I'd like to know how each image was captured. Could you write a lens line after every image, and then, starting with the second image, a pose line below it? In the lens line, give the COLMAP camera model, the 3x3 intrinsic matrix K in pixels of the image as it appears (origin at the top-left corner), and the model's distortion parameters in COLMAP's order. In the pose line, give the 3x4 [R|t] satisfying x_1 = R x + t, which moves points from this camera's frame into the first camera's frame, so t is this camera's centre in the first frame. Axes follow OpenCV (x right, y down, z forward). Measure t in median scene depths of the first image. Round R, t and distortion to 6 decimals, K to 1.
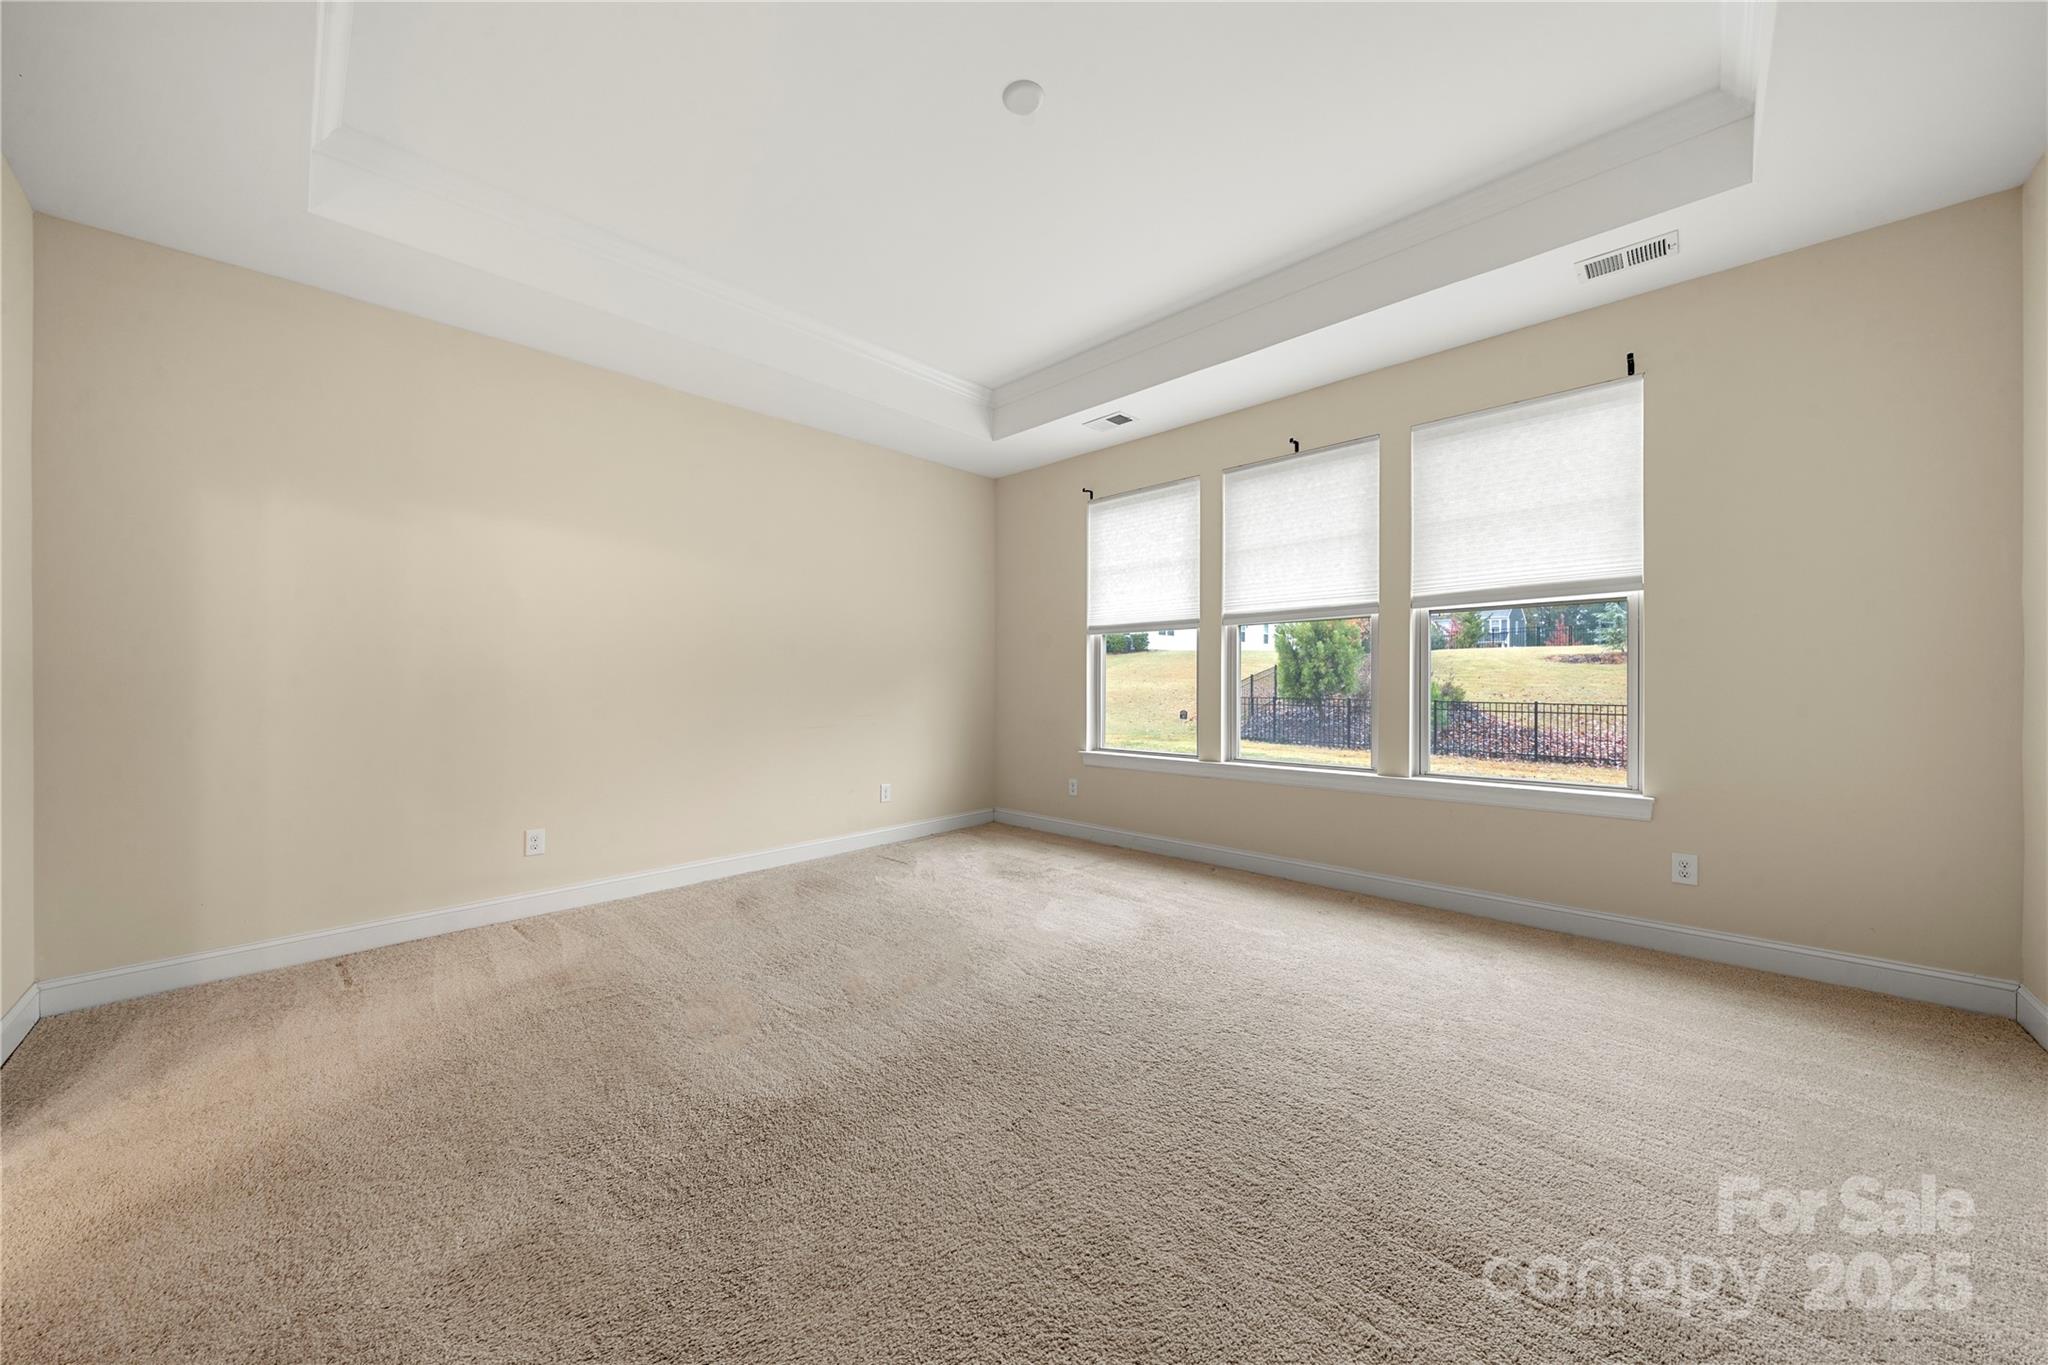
lens RADIAL K [[692.7, 0, 1043.4], [0, 692.7, 682.5], [0, 0, 1]] dist [-0.000008, 0.000191]
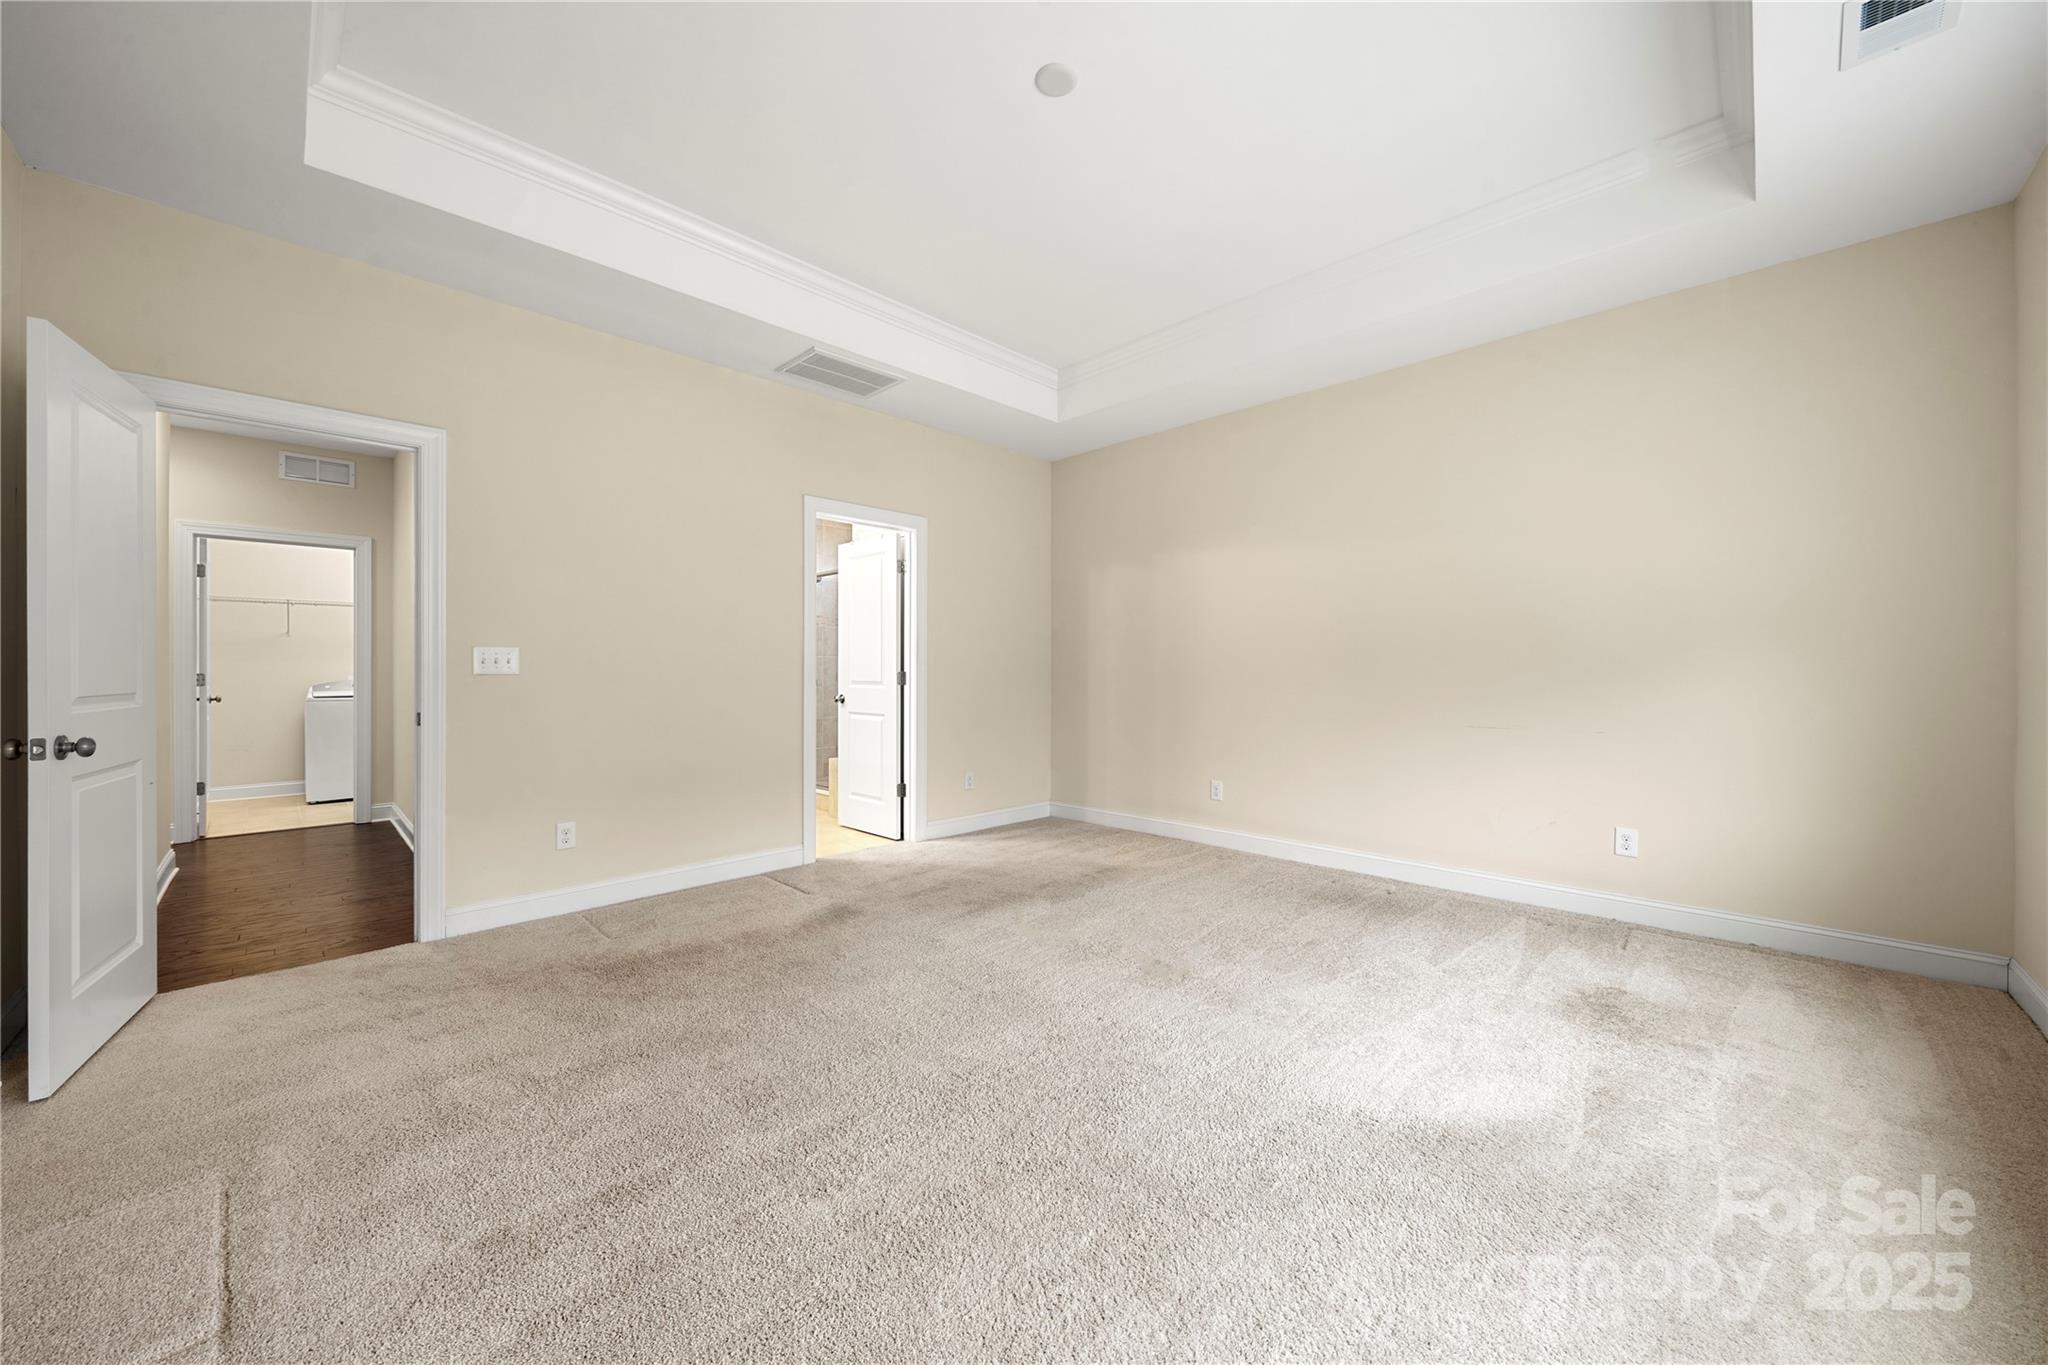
lens RADIAL K [[752.6, 0, 1025.2], [0, 752.6, 672.1], [0, 0, 1]] dist [0.001547, 0.000130]
pose [[-0.023748, 0.010282, -0.999665, 0.618998], [0.004996, 0.999936, 0.010166, -0.012124], [0.999705, -0.004752, -0.023798, 0.575295]]
